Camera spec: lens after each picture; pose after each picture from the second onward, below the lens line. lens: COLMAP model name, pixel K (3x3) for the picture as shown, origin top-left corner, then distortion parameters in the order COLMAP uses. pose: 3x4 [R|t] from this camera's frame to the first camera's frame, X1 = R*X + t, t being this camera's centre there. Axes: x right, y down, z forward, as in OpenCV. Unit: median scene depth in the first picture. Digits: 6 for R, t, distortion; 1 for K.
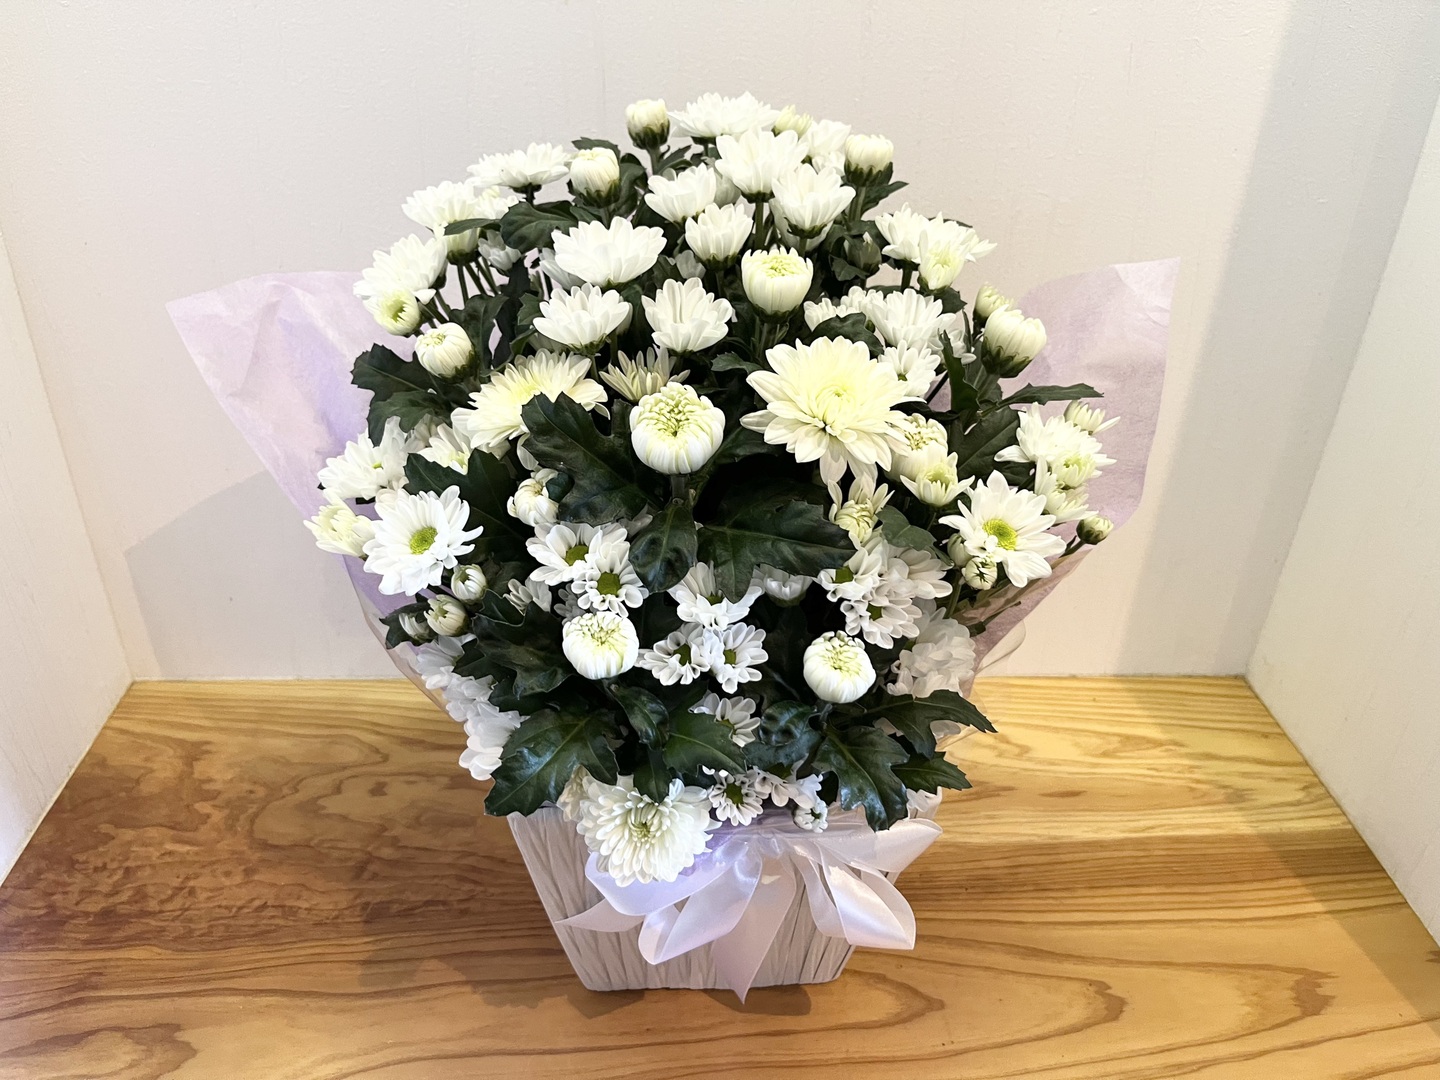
lens RADIAL K [[1104.4, 0, 729.5], [0, 1104.4, 550.5], [0, 0, 1]] dist [0.084209, -0.131484]
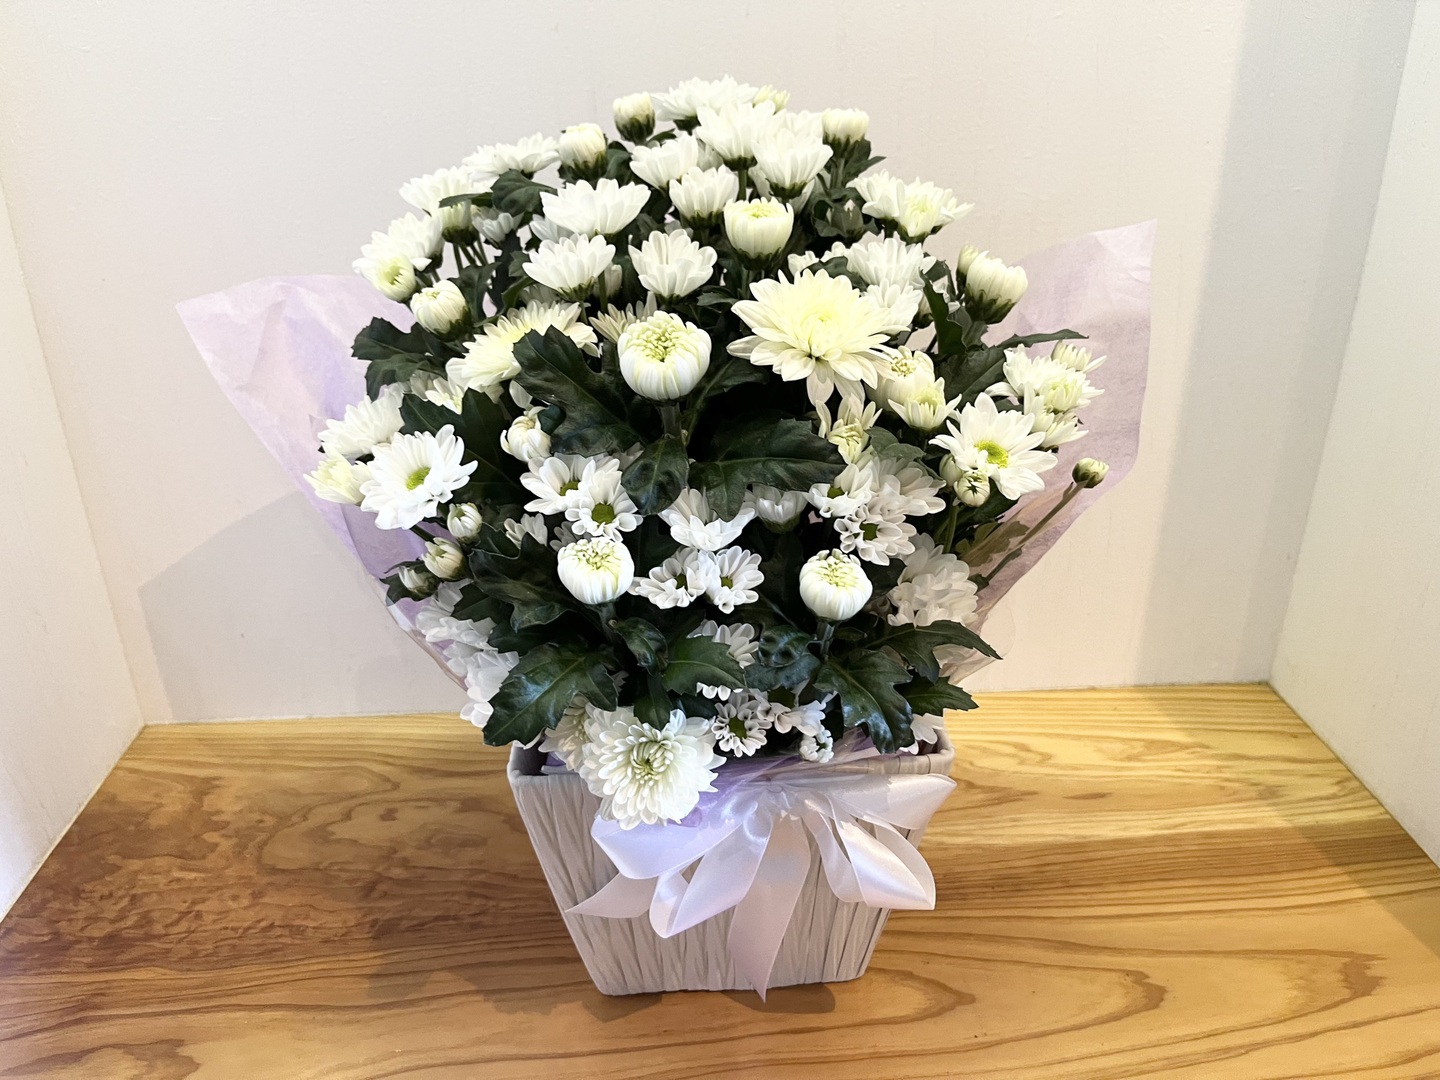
lens RADIAL K [[1104.4, 0, 729.2], [0, 1104.4, 551.0], [0, 0, 1]] dist [0.084209, -0.131484]
pose [[0.998963, -0.042095, -0.017322, 0.013850], [0.040017, 0.993496, -0.106606, 0.112619], [0.021697, 0.105803, 0.994150, 0.003568]]
